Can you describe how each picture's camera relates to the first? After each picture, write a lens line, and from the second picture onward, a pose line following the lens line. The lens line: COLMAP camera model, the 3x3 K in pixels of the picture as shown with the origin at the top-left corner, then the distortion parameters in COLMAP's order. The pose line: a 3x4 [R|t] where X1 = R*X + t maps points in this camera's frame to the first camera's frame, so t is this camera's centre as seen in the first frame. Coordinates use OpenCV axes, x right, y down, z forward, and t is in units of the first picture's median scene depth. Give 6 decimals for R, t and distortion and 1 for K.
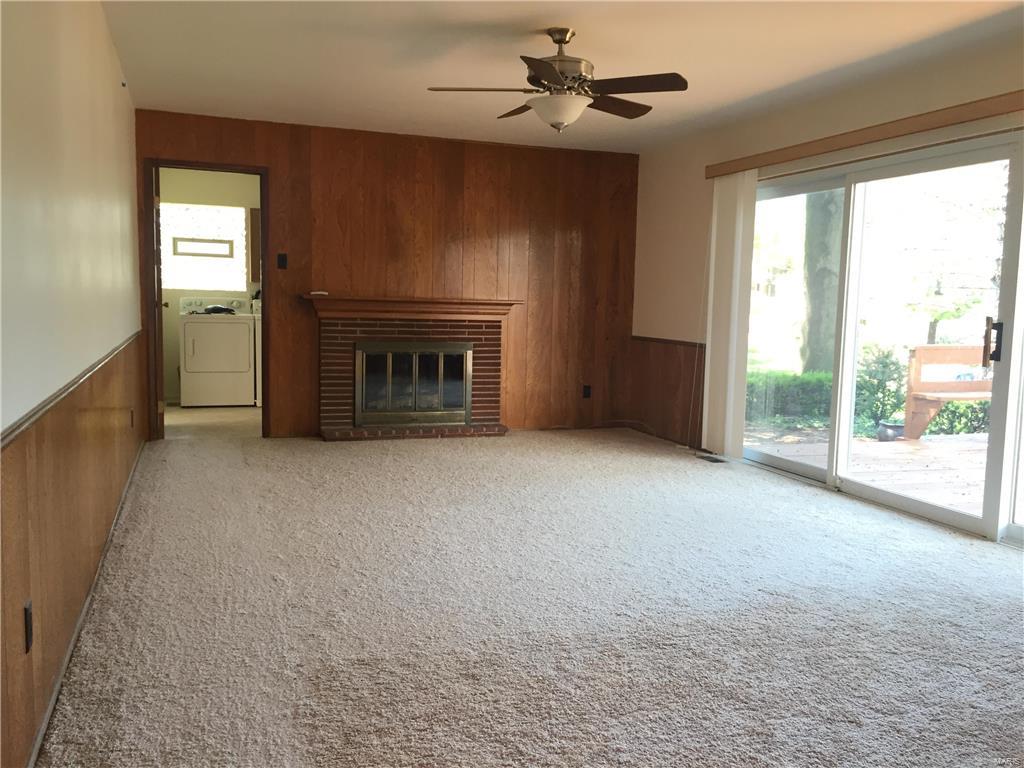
lens RADIAL K [[884.4, 0, 517.5], [0, 884.4, 382.0], [0, 0, 1]] dist [0.094990, -0.139335]
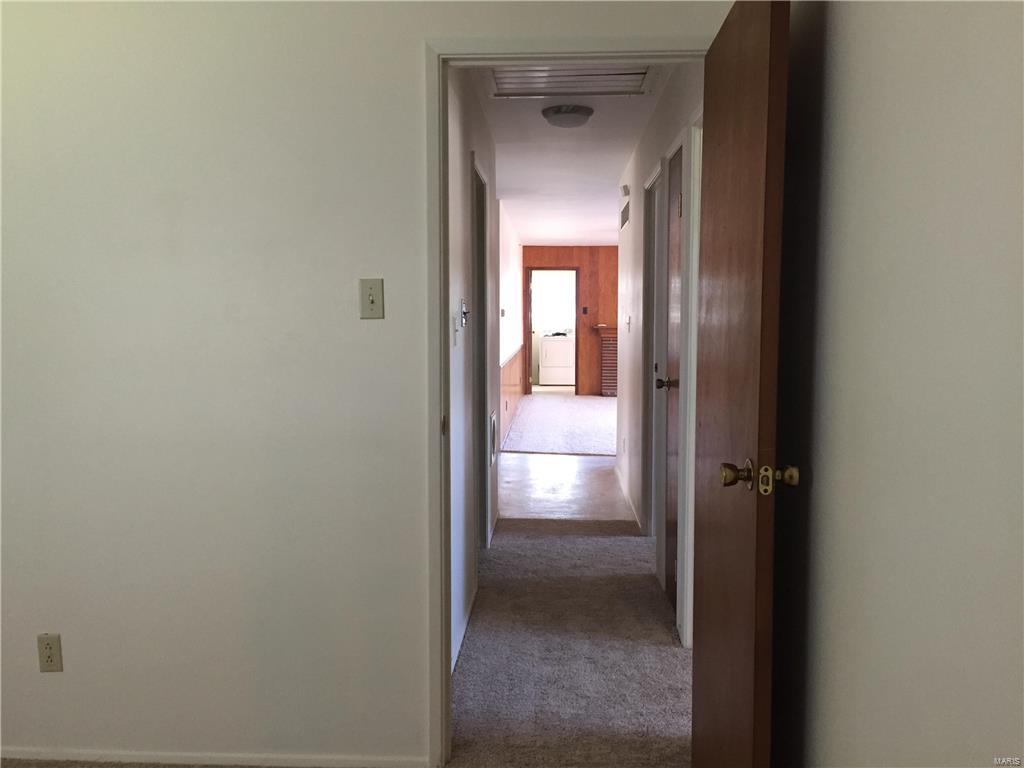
lens RADIAL K [[884.4, 0, 517.5], [0, 884.4, 382.0], [0, 0, 1]] dist [0.094990, -0.139335]
pose [[0.925932, 0.006903, -0.377626, 0.370428], [-0.014875, 0.999724, -0.018197, 0.071219], [0.377396, 0.022466, 0.925779, -0.966761]]
